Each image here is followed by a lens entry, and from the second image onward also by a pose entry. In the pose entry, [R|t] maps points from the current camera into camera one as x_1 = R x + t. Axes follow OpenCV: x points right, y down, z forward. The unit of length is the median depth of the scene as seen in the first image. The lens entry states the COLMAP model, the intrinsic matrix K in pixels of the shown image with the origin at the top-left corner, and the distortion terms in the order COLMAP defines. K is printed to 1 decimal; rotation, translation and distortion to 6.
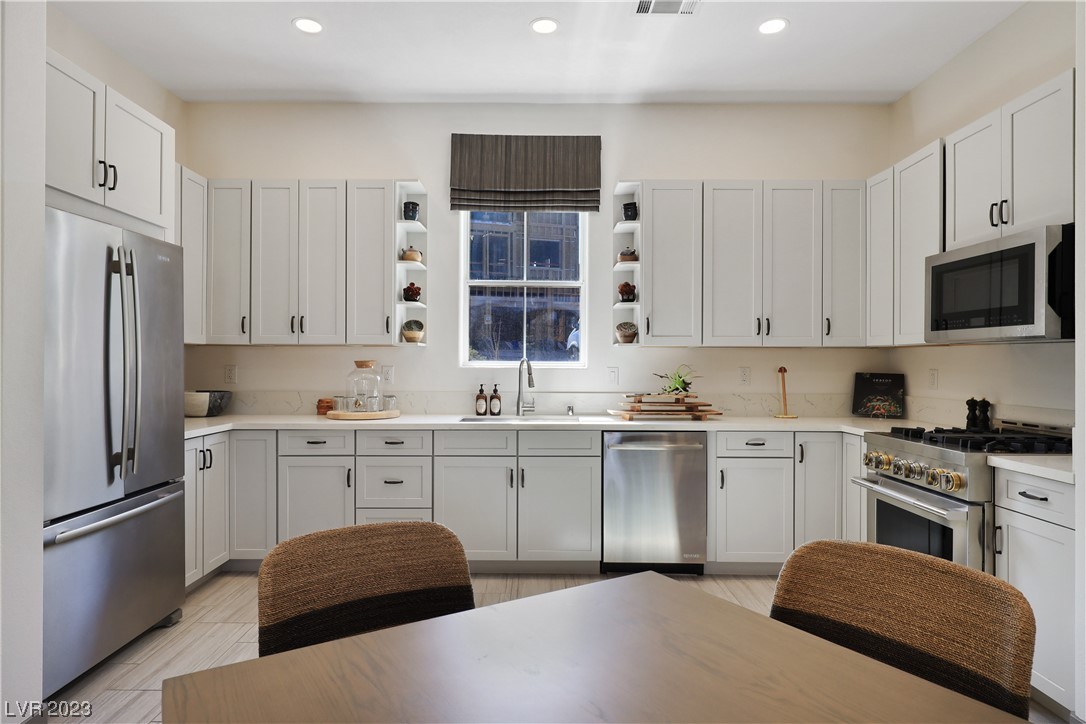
lens RADIAL K [[608.6, 0, 543.0], [0, 608.6, 362.0], [0, 0, 1]] dist [-0.001078, 0.000659]
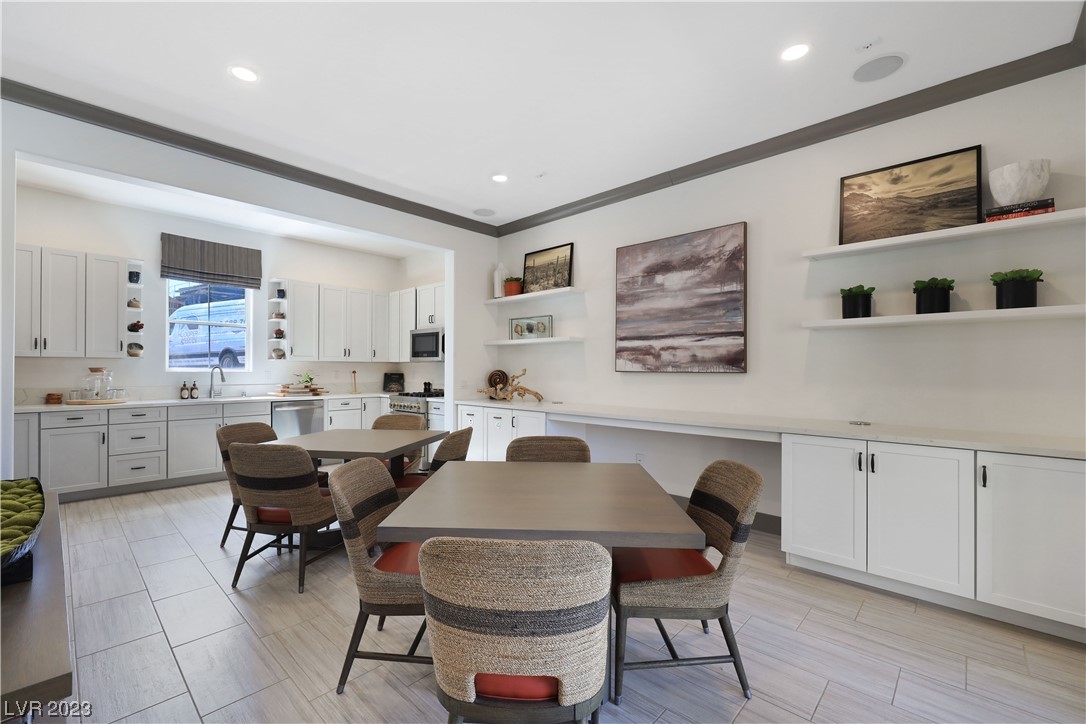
lens RADIAL K [[460.5, 0, 543.0], [0, 460.5, 362.0], [0, 0, 1]] dist [-0.002539, -0.000157]
pose [[0.676653, 0.009743, 0.736237, -0.393917], [-0.000644, 0.999920, -0.012640, -0.002881], [-0.736301, 0.008079, 0.676605, -0.673988]]
